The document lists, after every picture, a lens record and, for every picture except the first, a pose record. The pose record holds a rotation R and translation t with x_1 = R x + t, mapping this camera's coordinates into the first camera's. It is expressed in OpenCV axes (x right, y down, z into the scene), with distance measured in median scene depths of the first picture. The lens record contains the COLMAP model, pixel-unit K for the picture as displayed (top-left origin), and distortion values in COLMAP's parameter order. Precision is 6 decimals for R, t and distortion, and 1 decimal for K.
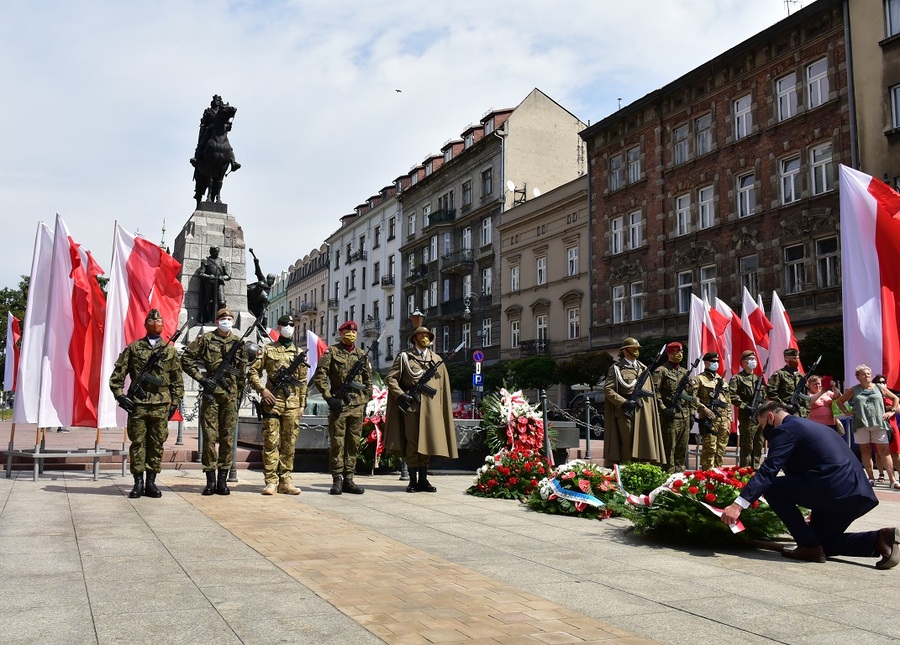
lens RADIAL K [[848.8, 0, 450.0], [0, 848.8, 322.5], [0, 0, 1]] dist [-0.038942, -0.003105]
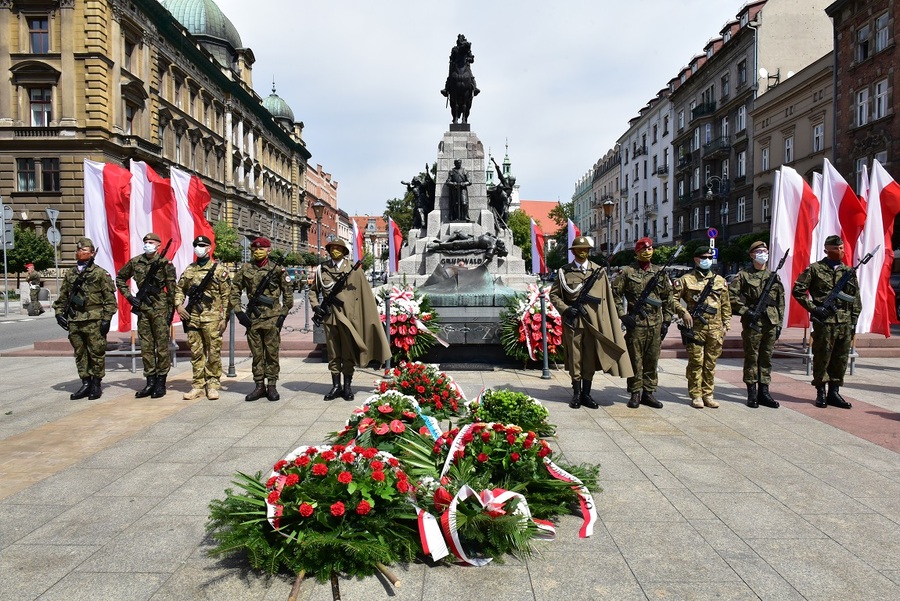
lens RADIAL K [[636.0, 0, 450.0], [0, 636.0, 300.5], [0, 0, 1]] dist [-0.006985, -0.005969]
pose [[0.900270, -0.001739, -0.435329, 0.068269], [0.063887, 0.989693, 0.128167, -0.001689], [0.430619, -0.143197, 0.891101, 0.061414]]
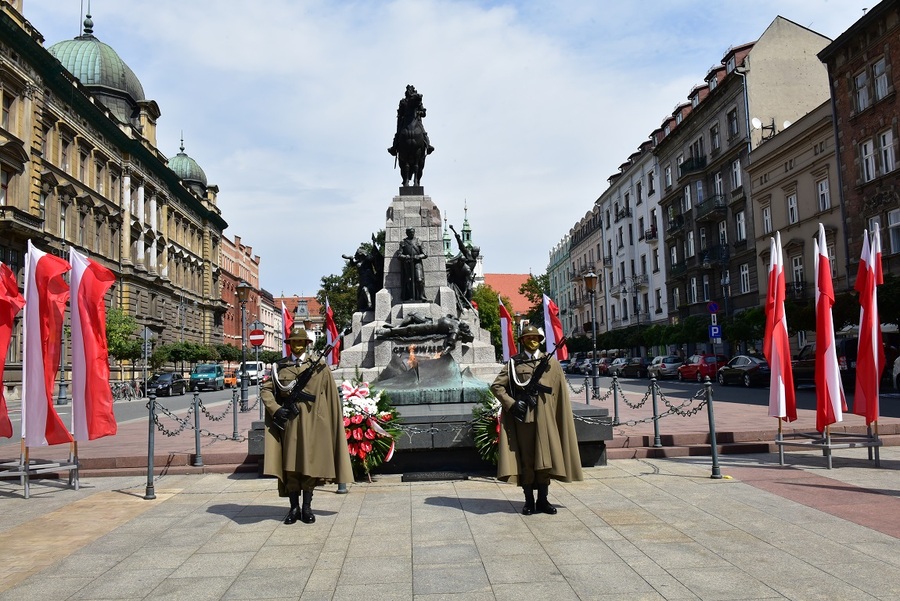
lens RADIAL K [[786.8, 0, 452.7], [0, 786.8, 291.3], [0, 0, 1]] dist [-0.010218, -0.024952]
pose [[0.926073, -0.082461, -0.368223, 0.069864], [0.088329, 0.996091, -0.000924, -0.002599], [0.366860, -0.031669, 0.929737, 0.052122]]
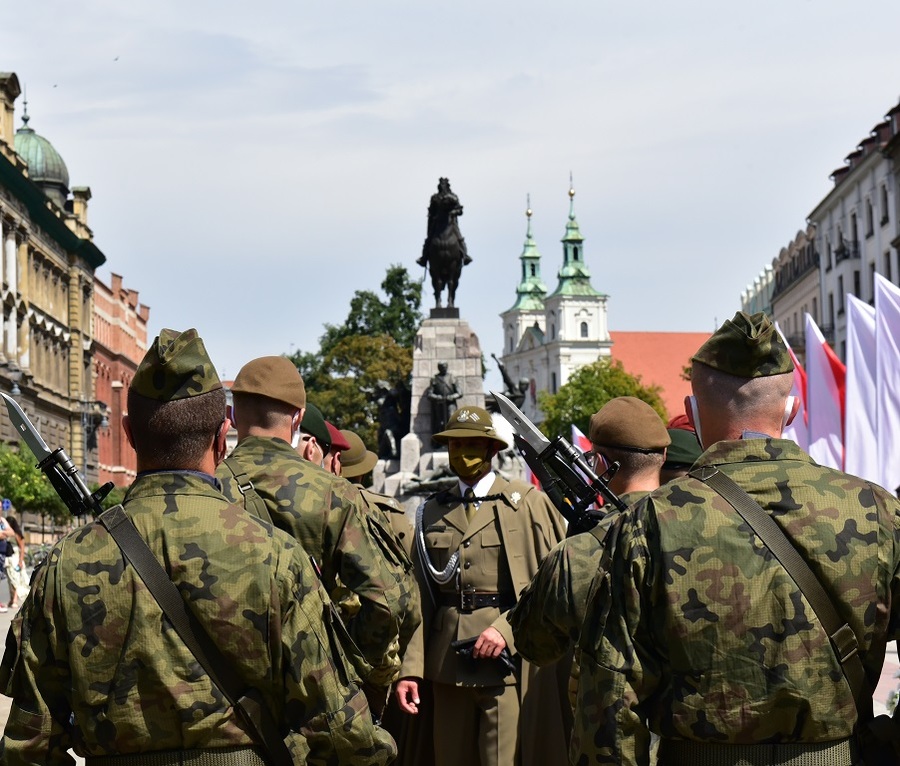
lens RADIAL K [[2031.1, 0, 450.0], [0, 2031.1, 383.0], [0, 0, 1]] dist [0.026707, 0.270626]
pose [[0.904245, -0.066470, -0.421810, 0.344265], [0.080578, 0.996625, 0.015686, -0.054429], [0.419344, -0.048172, 0.906549, -0.515094]]
